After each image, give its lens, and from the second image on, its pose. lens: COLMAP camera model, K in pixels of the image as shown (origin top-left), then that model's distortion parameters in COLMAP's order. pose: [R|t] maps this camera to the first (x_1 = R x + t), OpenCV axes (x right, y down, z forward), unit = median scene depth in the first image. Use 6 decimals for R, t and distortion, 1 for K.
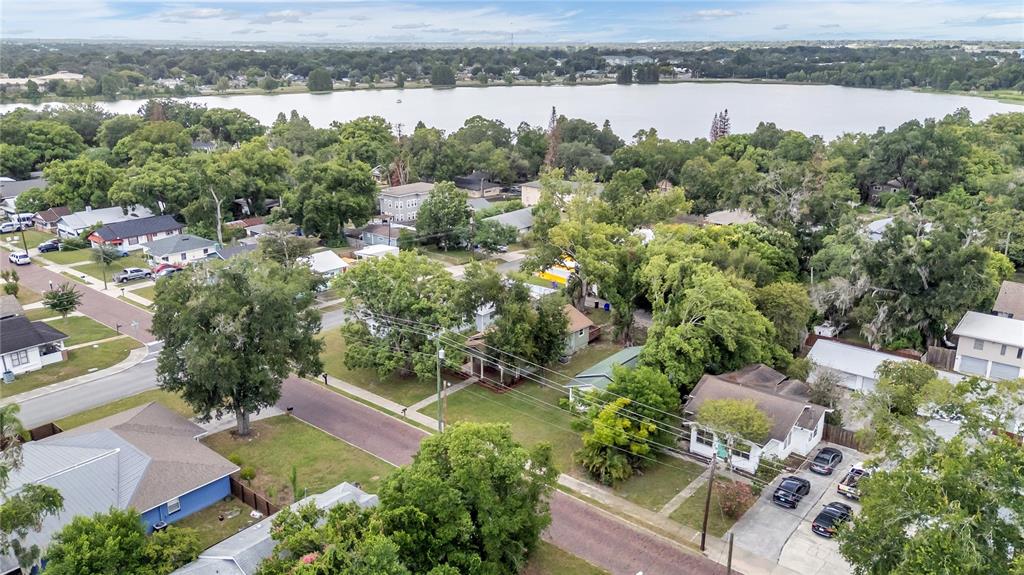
lens RADIAL K [[742.8, 0, 512.0], [0, 742.8, 287.5], [0, 0, 1]] dist [0.029735, -0.038341]
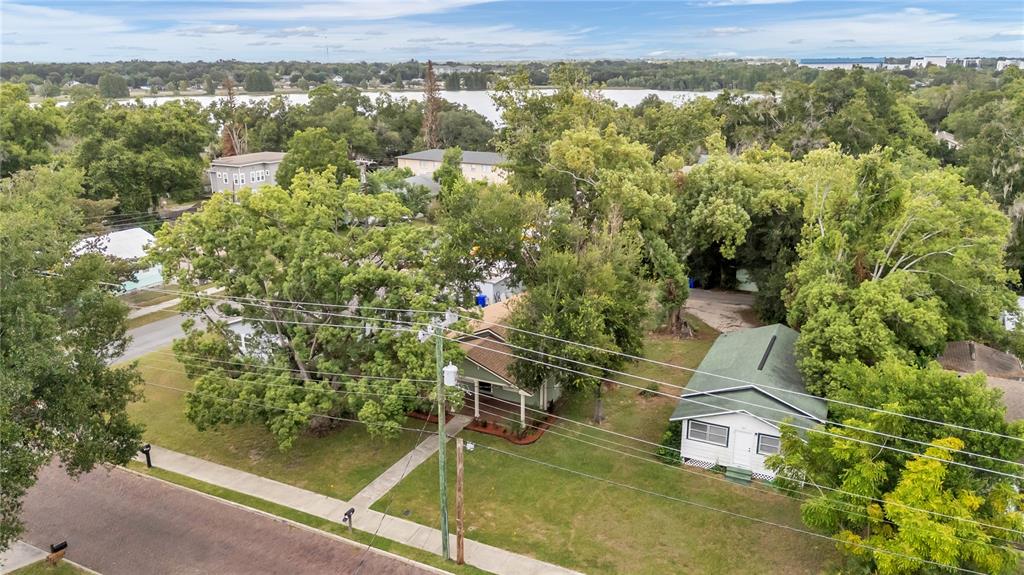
lens RADIAL K [[742.8, 0, 512.0], [0, 742.8, 287.5], [0, 0, 1]] dist [0.029735, -0.038341]
pose [[0.972760, -0.071677, 0.220456, -0.120977], [0.076111, 0.997031, -0.011672, 0.039800], [-0.218965, 0.028133, 0.975327, 0.479631]]
